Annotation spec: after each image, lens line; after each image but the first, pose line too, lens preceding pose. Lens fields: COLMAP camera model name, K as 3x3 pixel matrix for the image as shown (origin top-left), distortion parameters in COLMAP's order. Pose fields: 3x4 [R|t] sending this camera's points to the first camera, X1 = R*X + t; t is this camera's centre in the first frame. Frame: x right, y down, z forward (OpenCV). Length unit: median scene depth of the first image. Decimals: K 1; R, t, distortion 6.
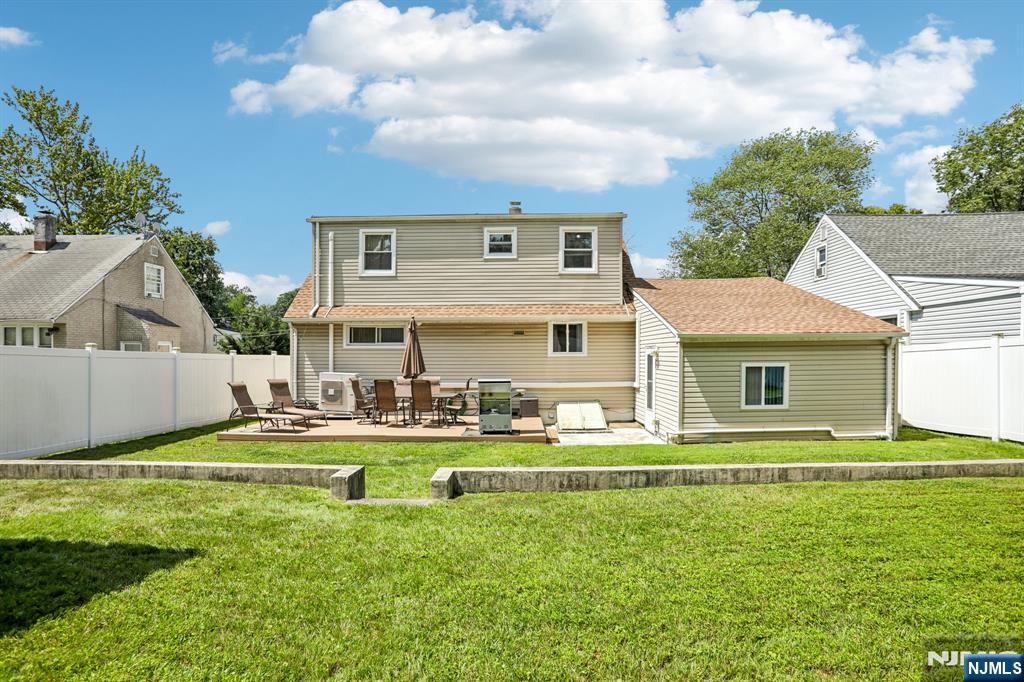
lens RADIAL K [[506.6, 0, 534.9], [0, 506.6, 314.0], [0, 0, 1]] dist [-0.060729, 0.024577]
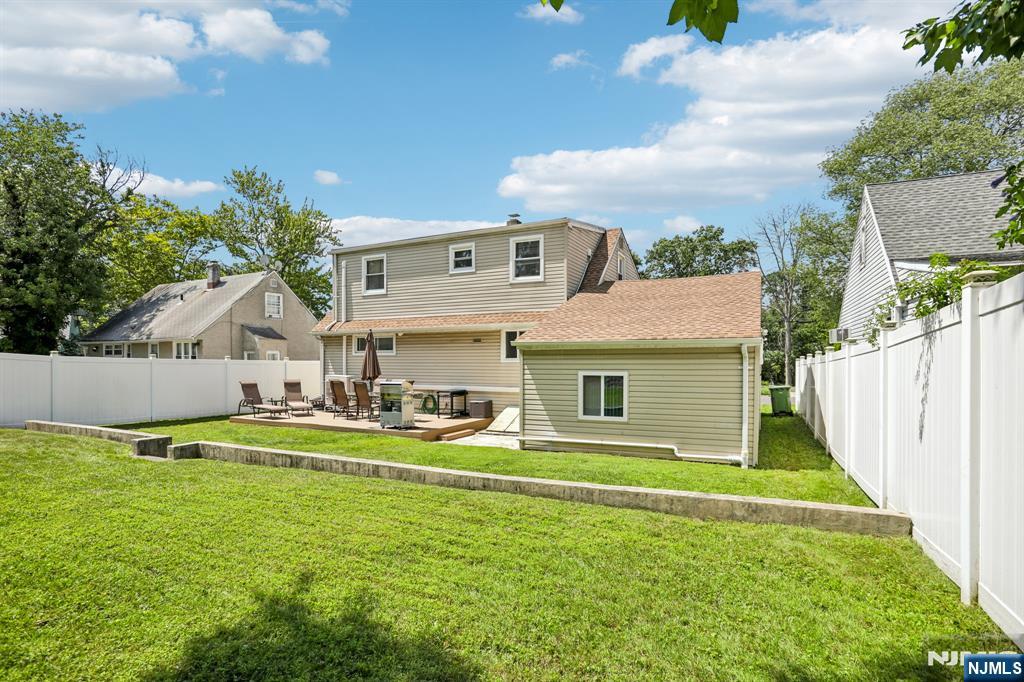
lens RADIAL K [[506.6, 0, 485.5], [0, 506.6, 343.7], [0, 0, 1]] dist [-0.060729, 0.024577]
pose [[0.895720, -0.011820, -0.444462, 0.465967], [0.033832, 0.998560, 0.041625, -0.001005], [0.443330, -0.052322, 0.894830, 0.040306]]
